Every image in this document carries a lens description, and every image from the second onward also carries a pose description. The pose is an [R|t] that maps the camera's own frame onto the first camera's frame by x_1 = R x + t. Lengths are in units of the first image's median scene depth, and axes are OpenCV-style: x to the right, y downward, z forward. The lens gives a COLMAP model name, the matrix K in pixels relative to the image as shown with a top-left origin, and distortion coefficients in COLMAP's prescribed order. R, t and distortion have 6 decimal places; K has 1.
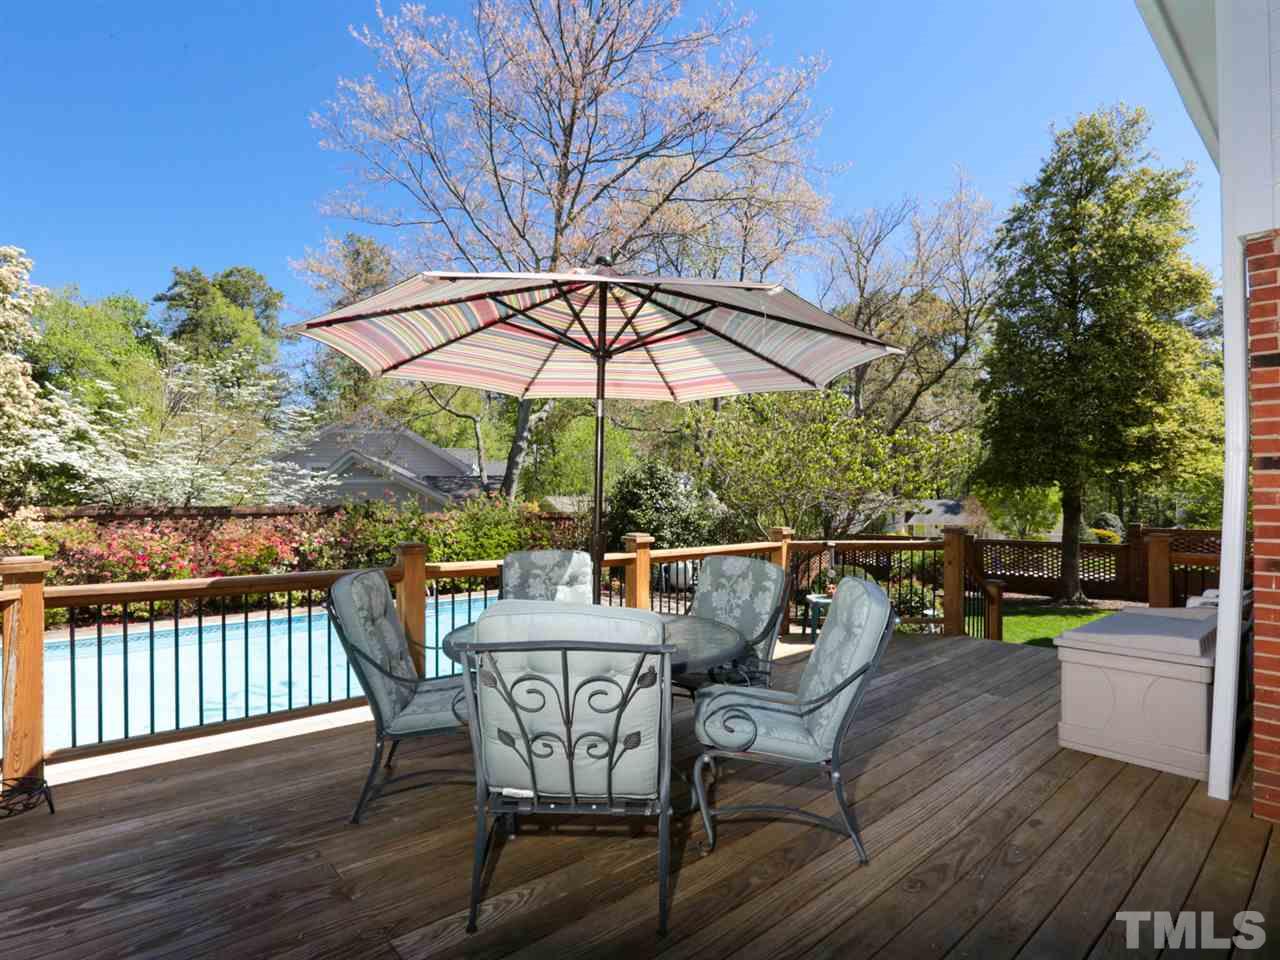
lens RADIAL K [[665.7, 0, 640.0], [0, 665.7, 480.0], [0, 0, 1]] dist [-0.051518, 0.000604]
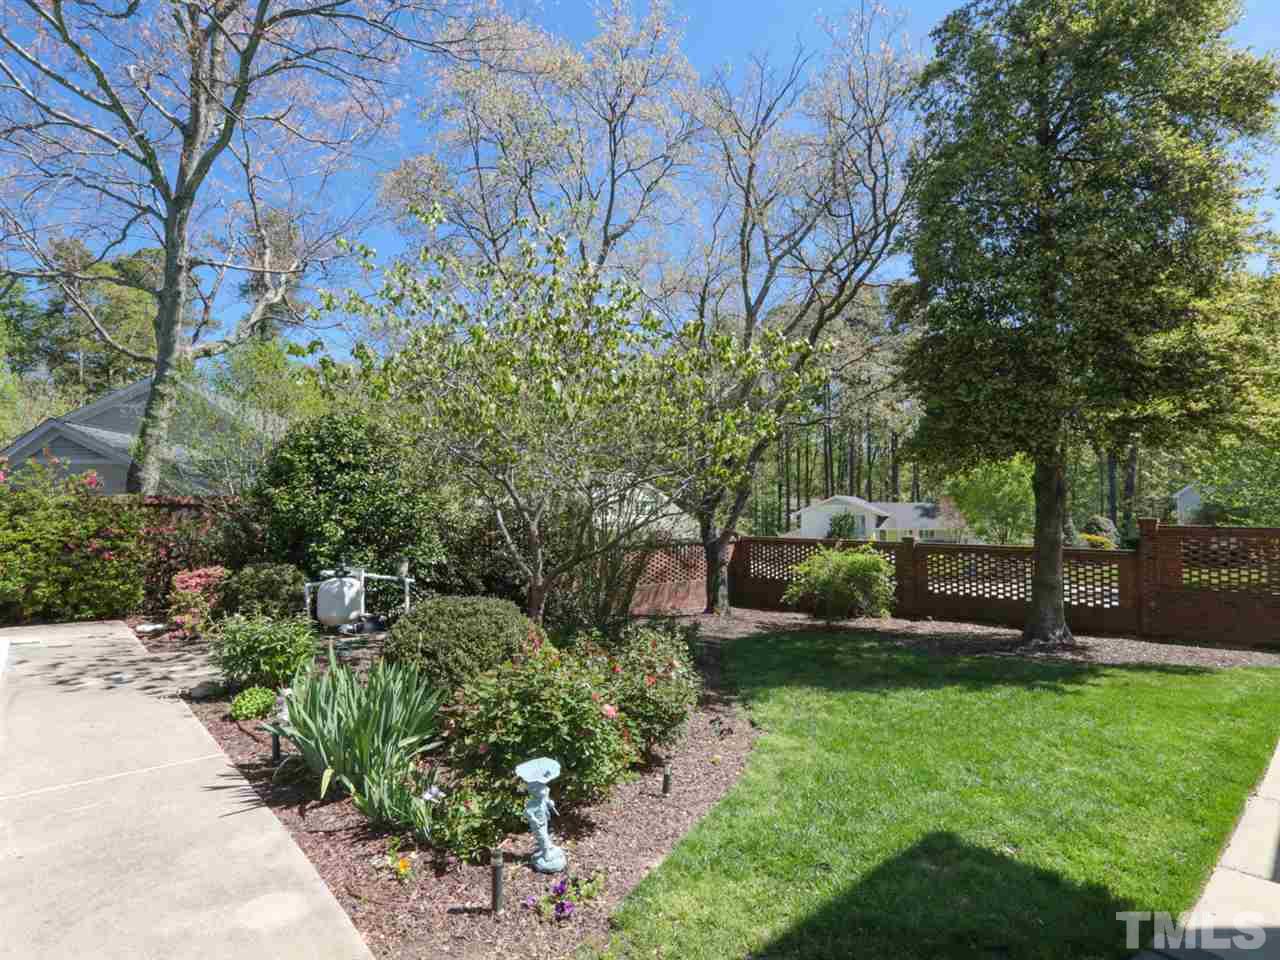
lens RADIAL K [[665.7, 0, 640.0], [0, 665.7, 480.0], [0, 0, 1]] dist [-0.051518, 0.000604]
pose [[0.999945, -0.002463, 0.010206, 0.145742], [0.002588, 0.999922, -0.012255, 0.020167], [-0.010175, 0.012281, 0.999873, 0.208417]]
